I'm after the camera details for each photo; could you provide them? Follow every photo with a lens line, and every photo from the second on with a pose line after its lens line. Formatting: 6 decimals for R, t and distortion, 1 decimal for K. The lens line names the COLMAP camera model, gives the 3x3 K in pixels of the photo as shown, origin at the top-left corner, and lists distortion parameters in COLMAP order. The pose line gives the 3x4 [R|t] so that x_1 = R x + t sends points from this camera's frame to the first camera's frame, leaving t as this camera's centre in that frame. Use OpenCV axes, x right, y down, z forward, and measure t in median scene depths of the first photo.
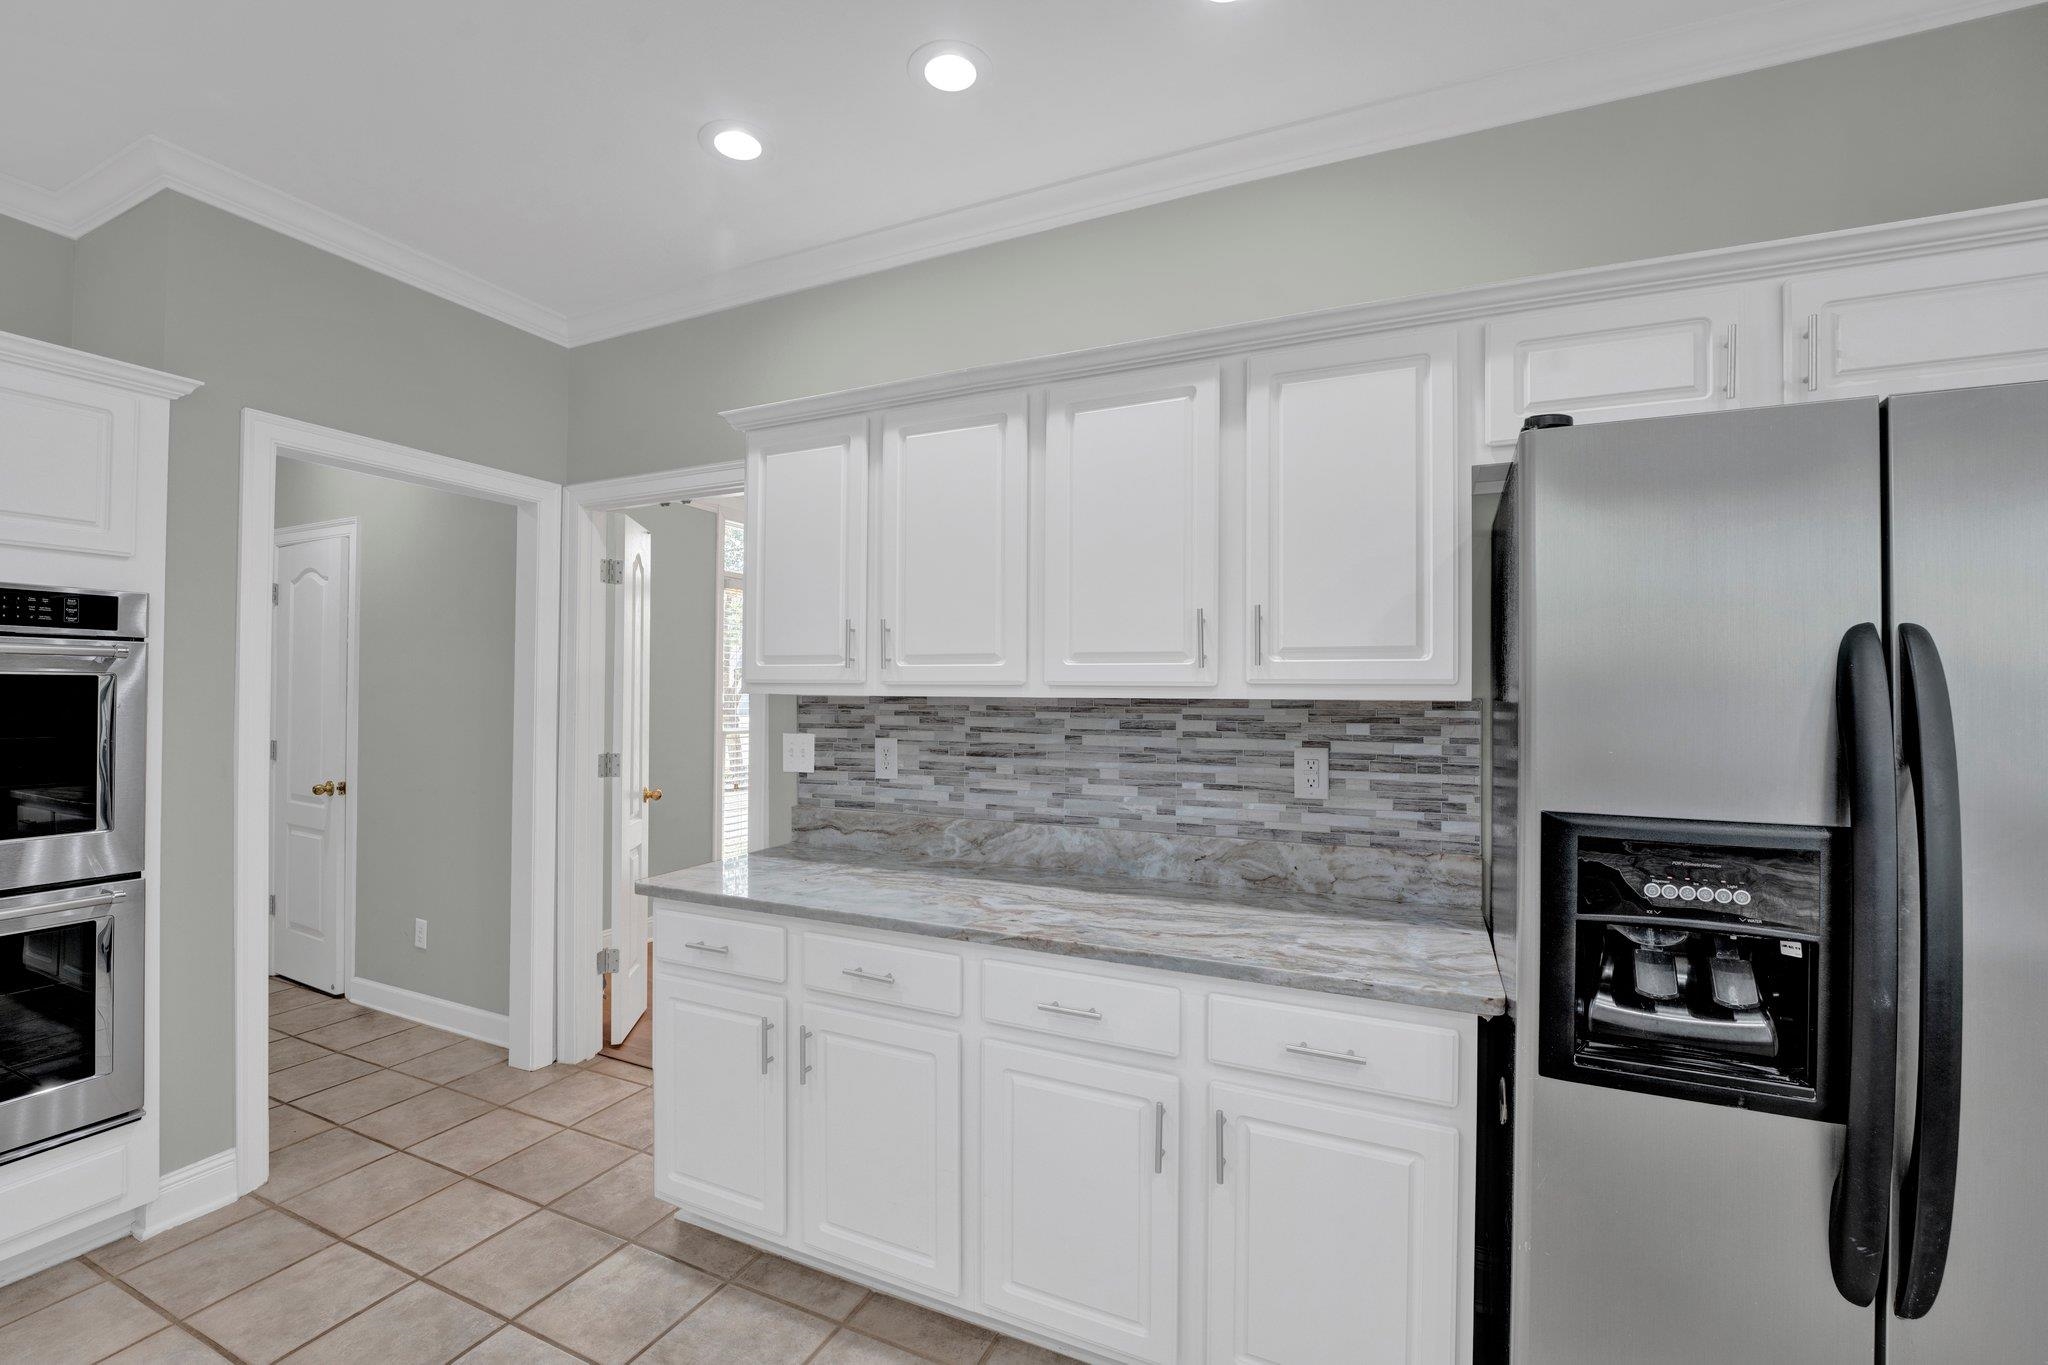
lens RADIAL K [[871.4, 0, 1024.0], [0, 871.4, 682.5], [0, 0, 1]] dist [-0.040315, 0.007779]
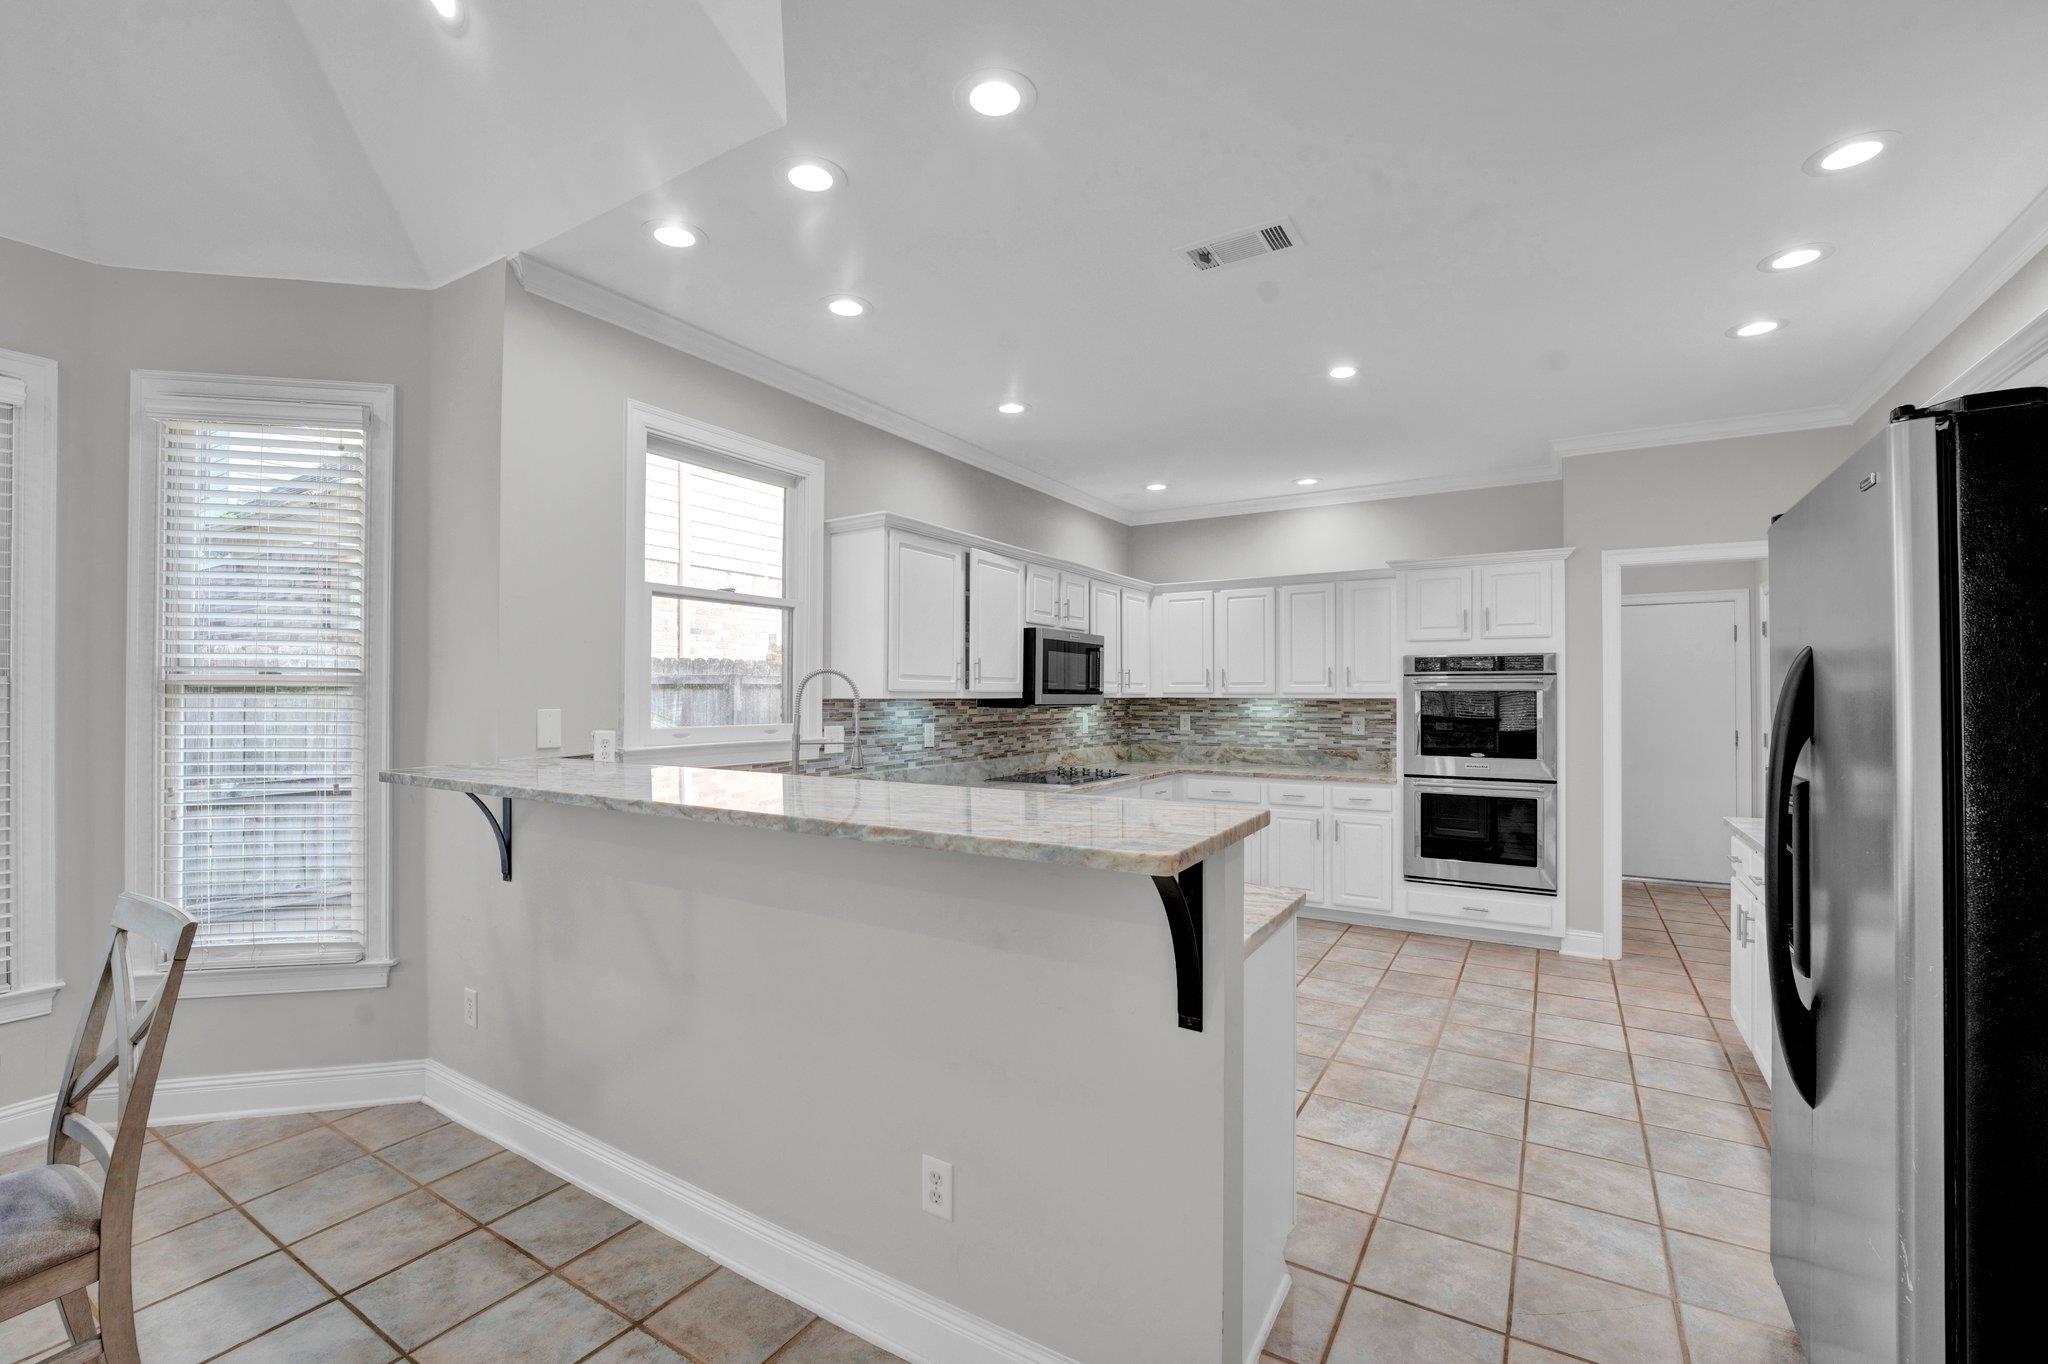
lens RADIAL K [[874.8, 0, 1007.9], [0, 874.8, 684.0], [0, 0, 1]] dist [-0.021454, 0.000508]
pose [[-0.128152, -0.016482, -0.991618, 1.337507], [0.007798, 0.999814, -0.017626, 0.002745], [0.991724, -0.009991, -0.128000, -0.115552]]
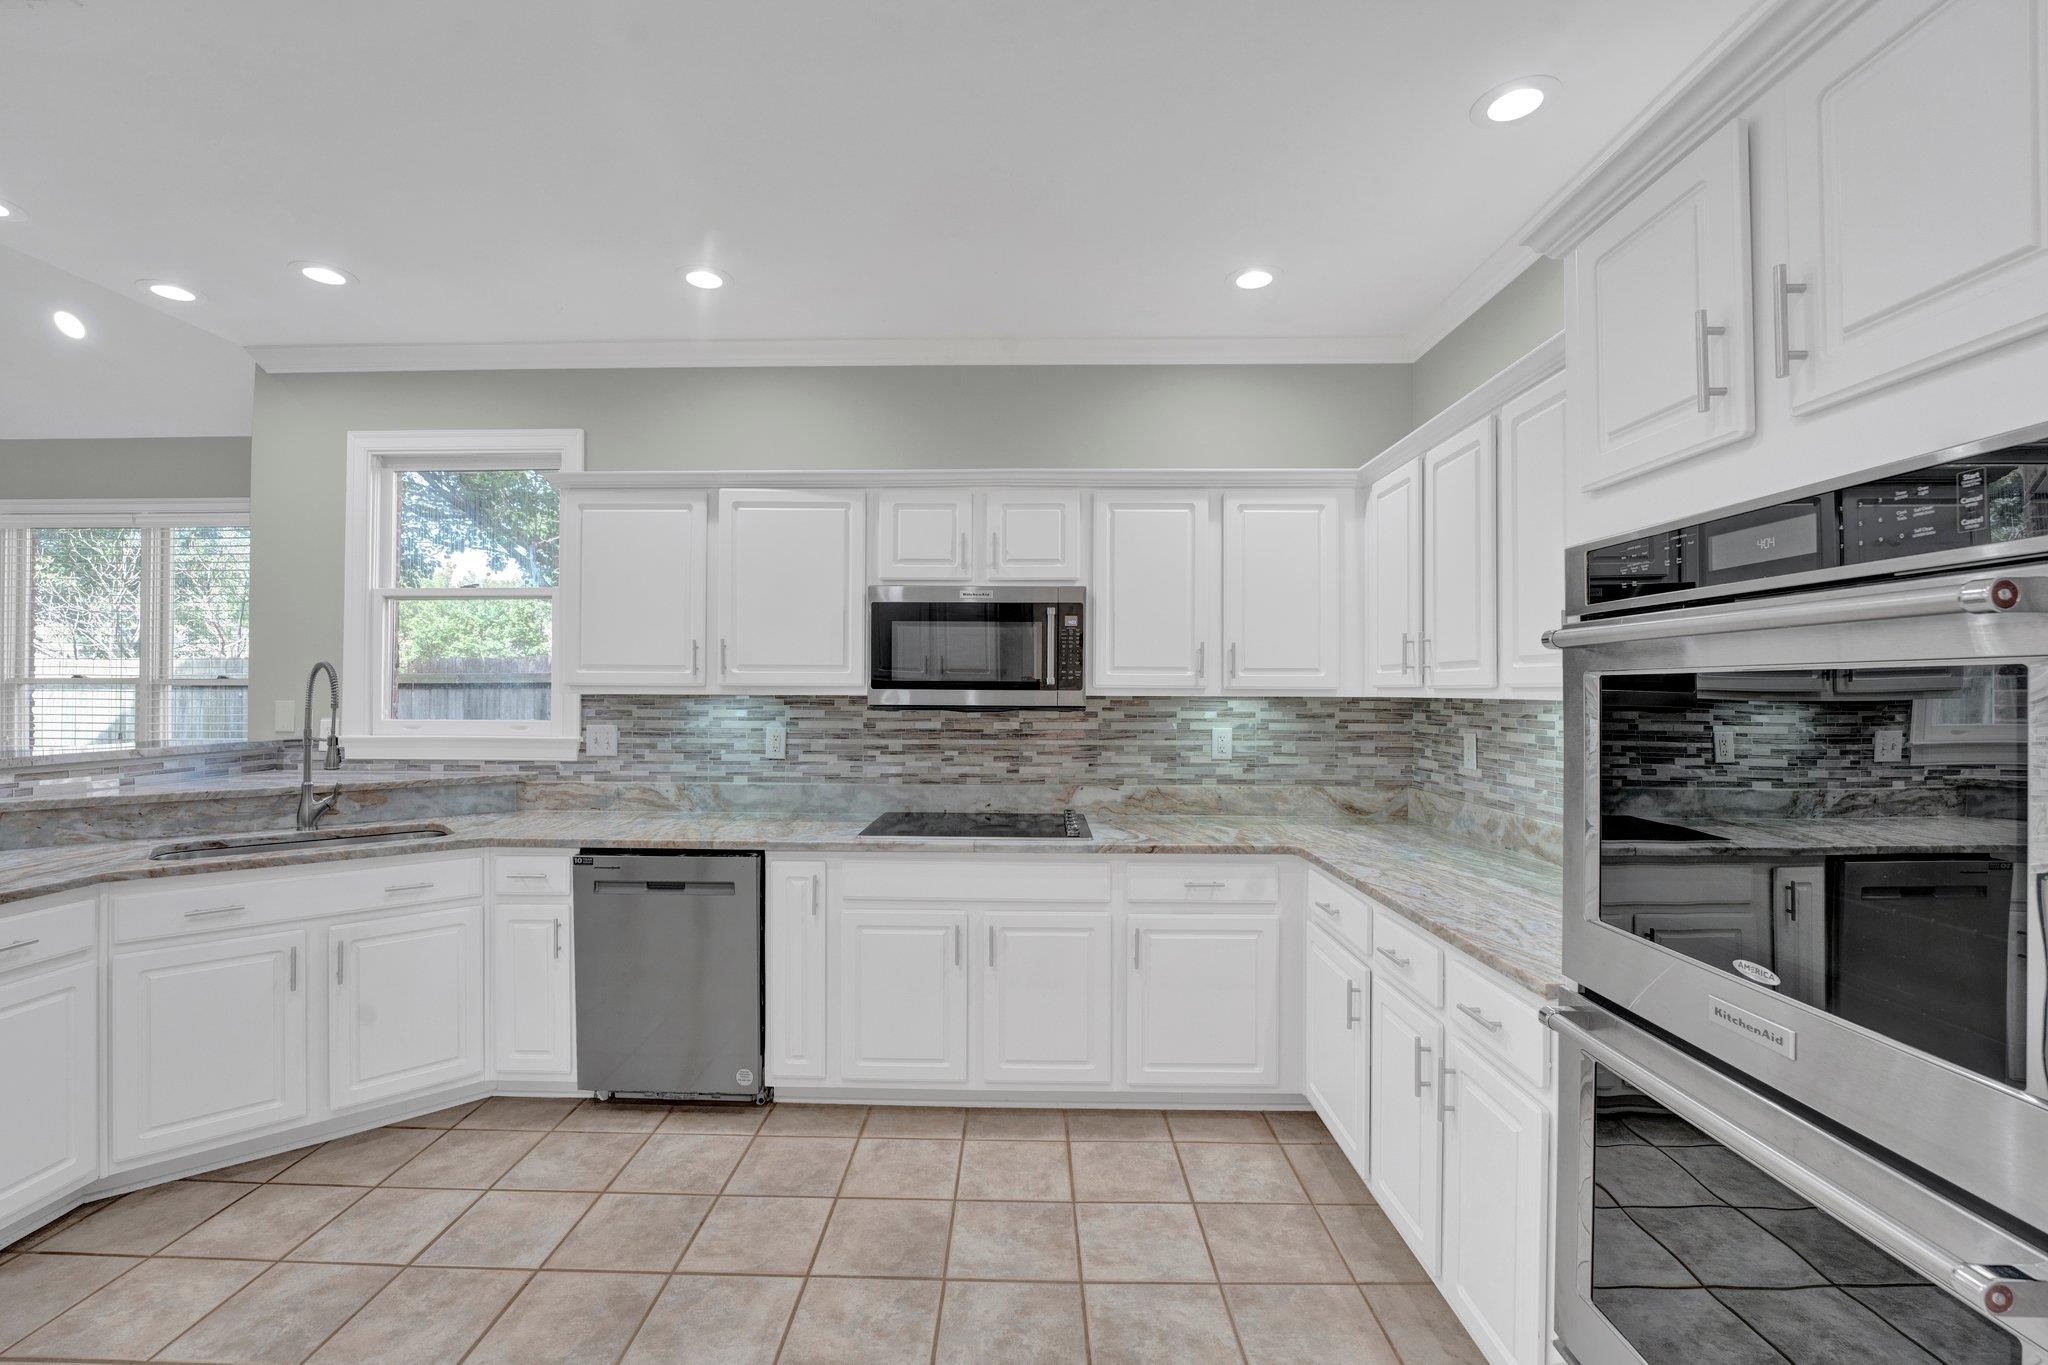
lens RADIAL K [[874.8, 0, 1007.9], [0, 874.8, 684.5], [0, 0, 1]] dist [-0.021454, 0.000508]
pose [[-0.915092, -0.010424, -0.403111, -0.541853], [-0.003394, 0.999830, -0.018148, 0.007902], [0.403231, -0.015239, -0.914971, 1.109122]]
